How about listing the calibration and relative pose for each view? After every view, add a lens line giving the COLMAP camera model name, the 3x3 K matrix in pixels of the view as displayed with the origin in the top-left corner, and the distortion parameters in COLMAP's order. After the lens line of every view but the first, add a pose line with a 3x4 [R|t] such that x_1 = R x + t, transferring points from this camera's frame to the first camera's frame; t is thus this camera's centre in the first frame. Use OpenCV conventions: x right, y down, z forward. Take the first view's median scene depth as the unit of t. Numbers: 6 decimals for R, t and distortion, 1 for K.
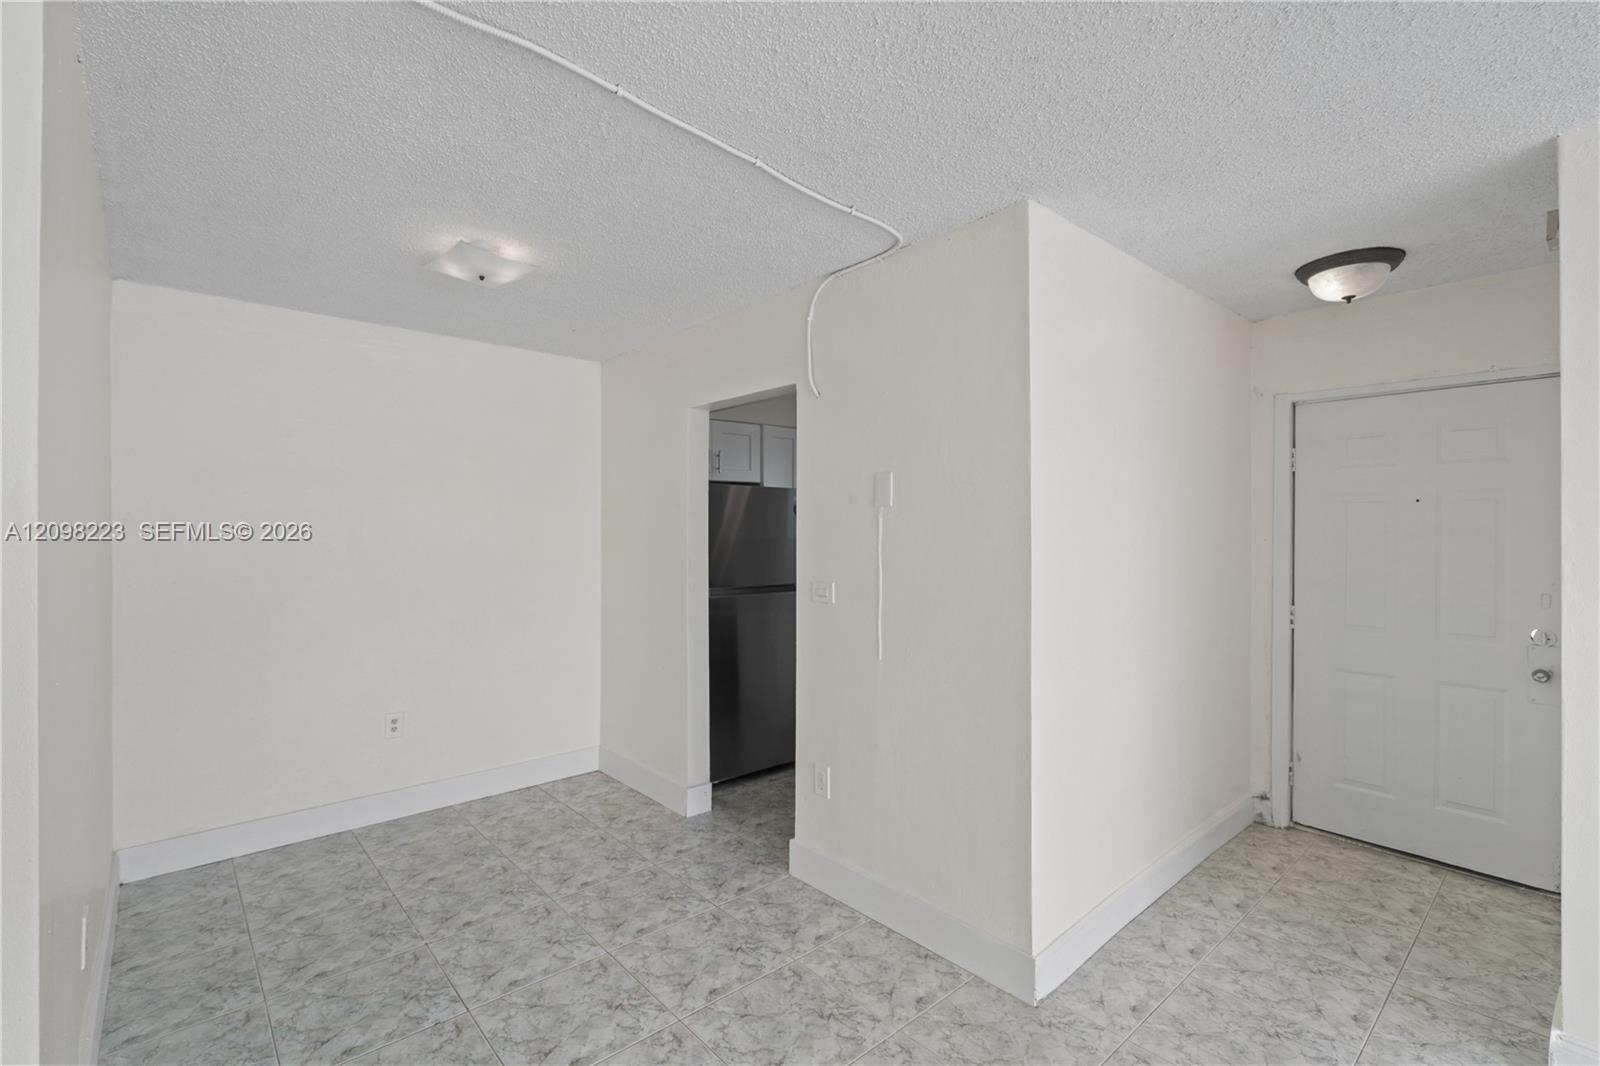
lens RADIAL K [[712.1, 0, 800.0], [0, 712.1, 533.0], [0, 0, 1]] dist [0.023143, -0.012032]
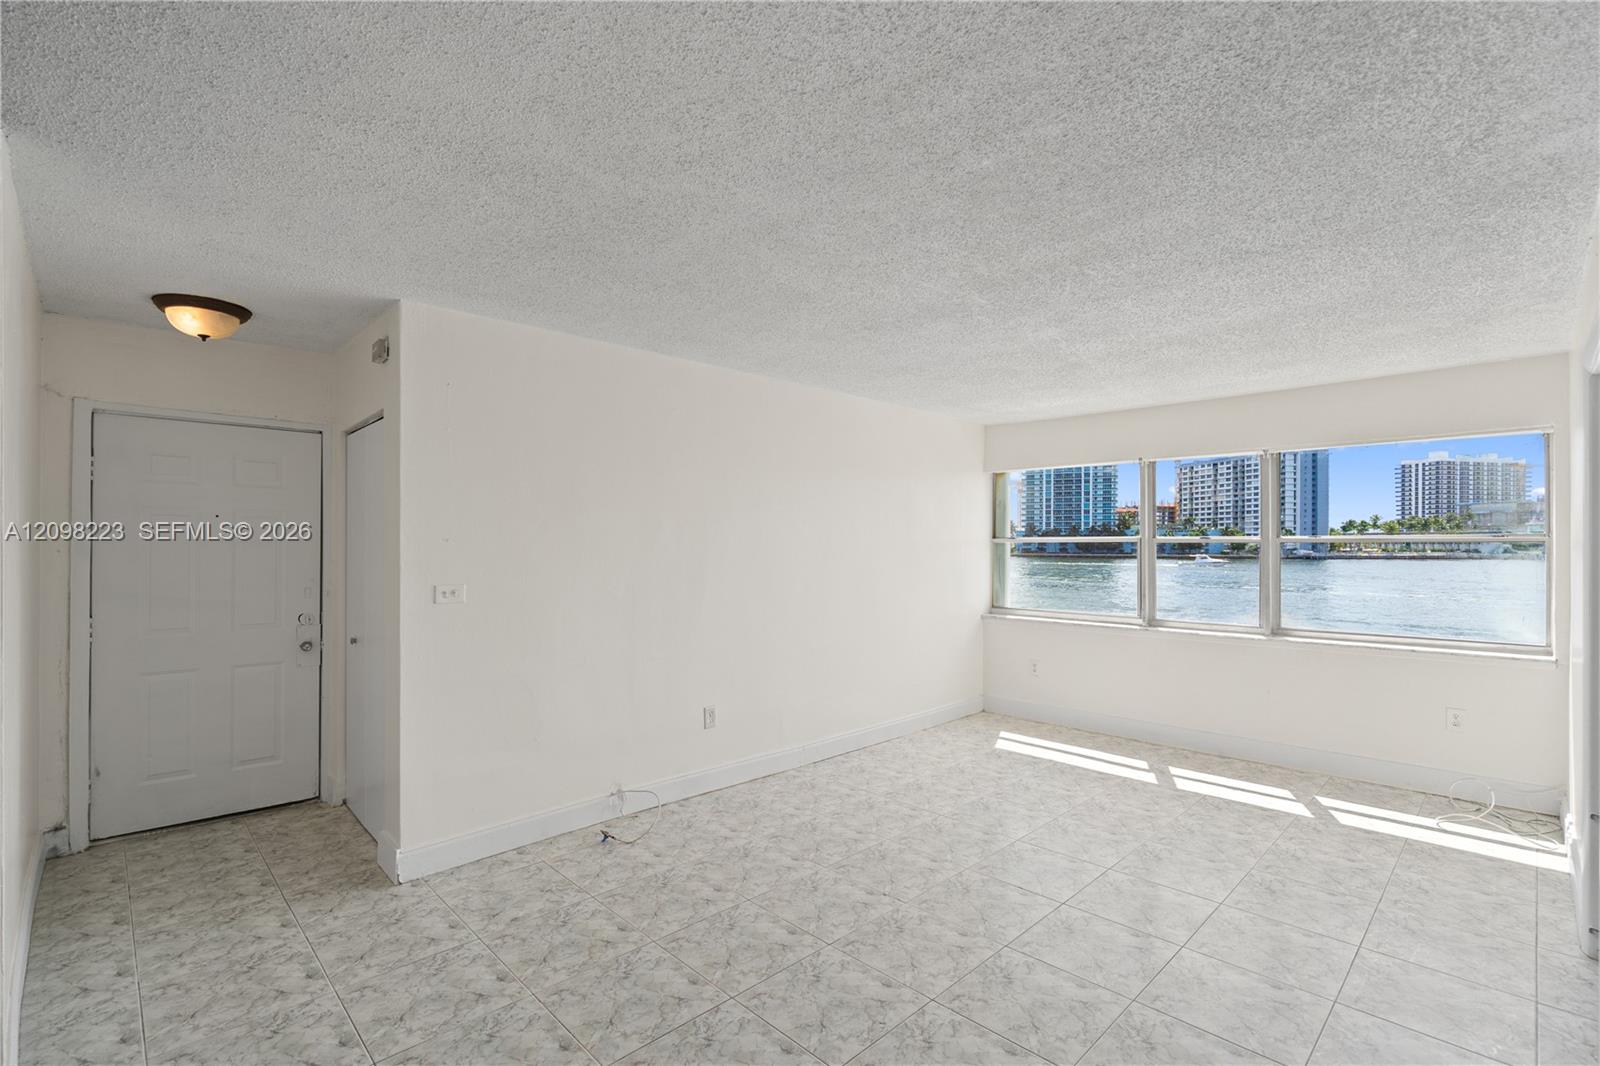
lens RADIAL K [[719.4, 0, 797.4], [0, 719.4, 542.7], [0, 0, 1]] dist [-0.006342, -0.000320]
pose [[-0.047219, 0.004959, 0.998872, -0.399305], [-0.004874, 0.999975, -0.005195, -0.000744], [-0.998873, -0.005113, -0.047194, 0.114844]]
